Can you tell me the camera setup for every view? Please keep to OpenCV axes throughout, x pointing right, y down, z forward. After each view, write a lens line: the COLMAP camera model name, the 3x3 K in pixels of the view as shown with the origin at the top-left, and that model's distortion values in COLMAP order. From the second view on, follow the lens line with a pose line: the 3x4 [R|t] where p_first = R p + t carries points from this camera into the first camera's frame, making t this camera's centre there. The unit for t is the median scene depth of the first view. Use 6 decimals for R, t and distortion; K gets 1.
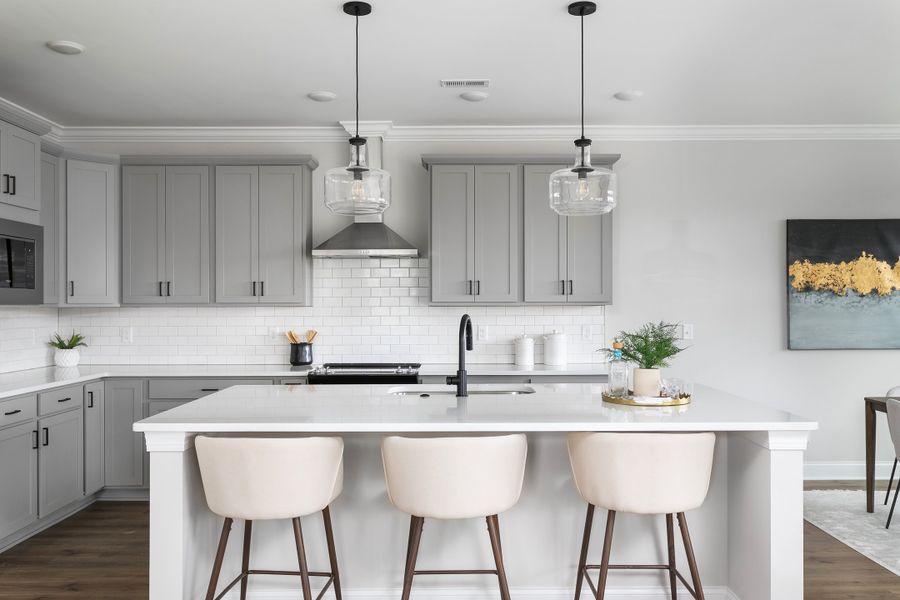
lens RADIAL K [[764.4, 0, 450.0], [0, 764.4, 300.0], [0, 0, 1]] dist [-0.008611, -0.005581]
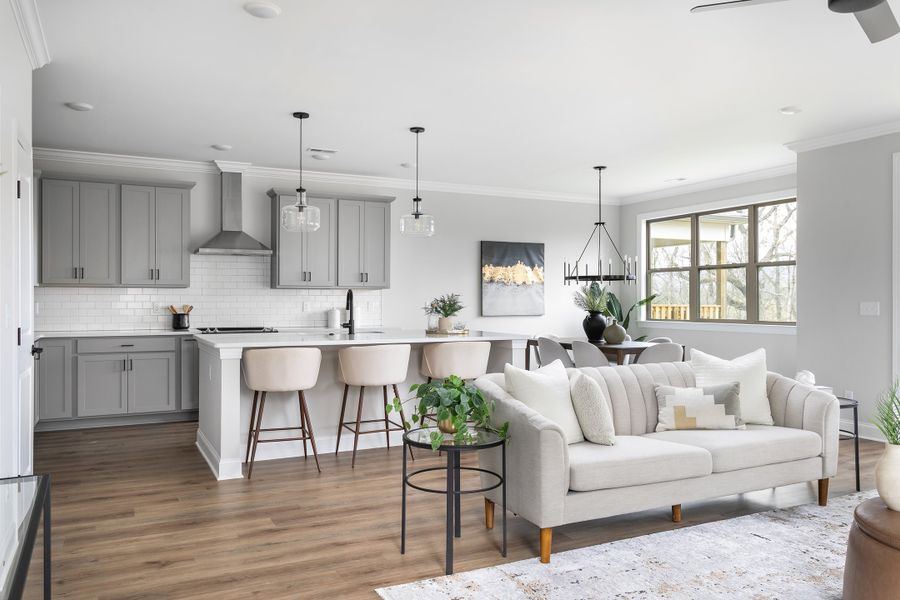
lens RADIAL K [[666.0, 0, 450.0], [0, 666.0, 300.0], [0, 0, 1]] dist [-0.005438, 0.001235]
pose [[0.894269, 0.003268, 0.447518, -0.299707], [-0.005629, 0.999976, 0.003947, 0.023280], [-0.447495, -0.006049, 0.894266, -0.321181]]
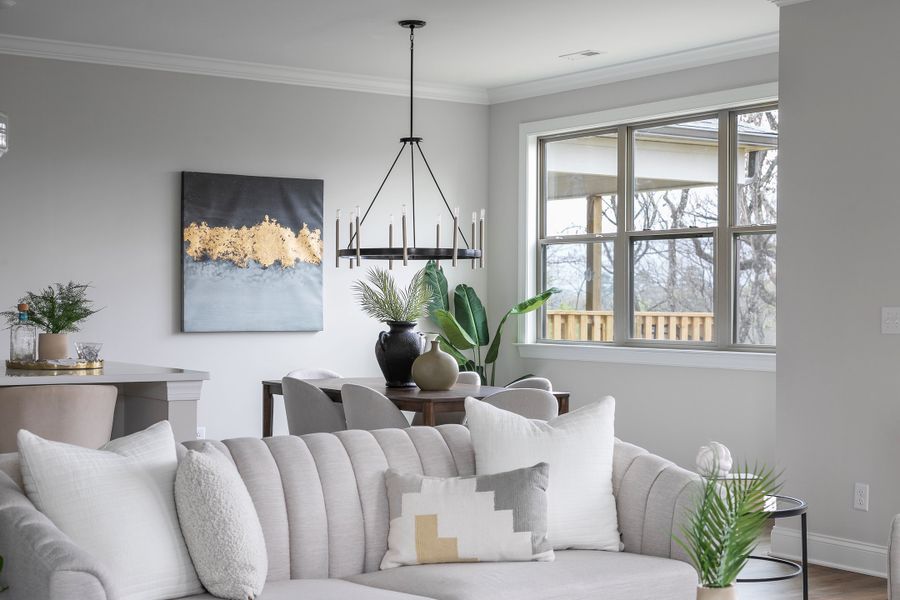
lens RADIAL K [[1412.7, 0, 450.0], [0, 1412.7, 300.0], [0, 0, 1]] dist [0.017071, -0.006489]
pose [[0.807745, 0.009476, 0.589457, -0.210716], [-0.012971, 0.999914, 0.001700, 0.024627], [-0.589390, -0.009019, 0.807798, -0.376961]]
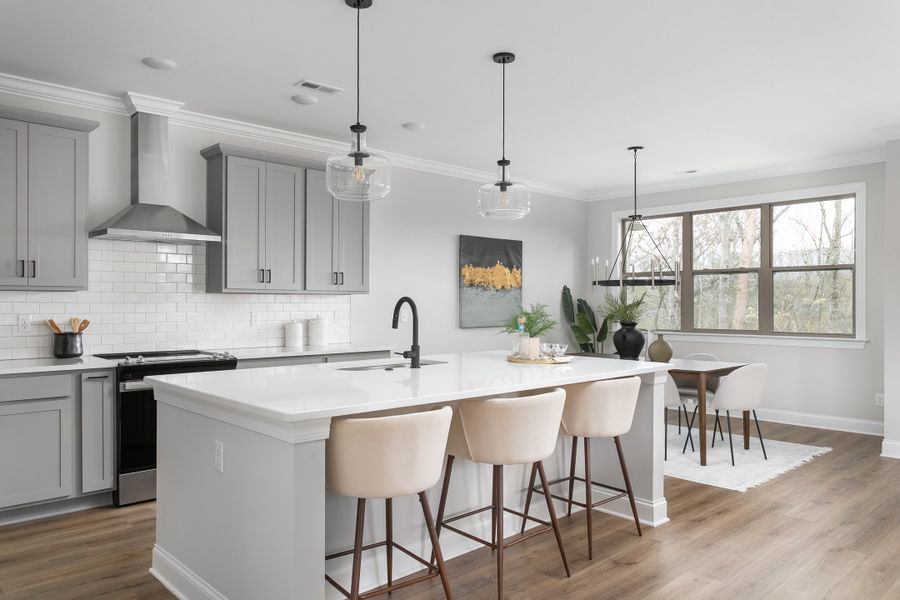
lens RADIAL K [[634.7, 0, 450.0], [0, 634.7, 300.0], [0, 0, 1]] dist [-0.005409, -0.002626]
pose [[0.731594, 0.007393, 0.681701, -0.368903], [-0.008669, 0.999961, -0.001541, 0.015976], [-0.681686, -0.004782, 0.731629, 0.166301]]
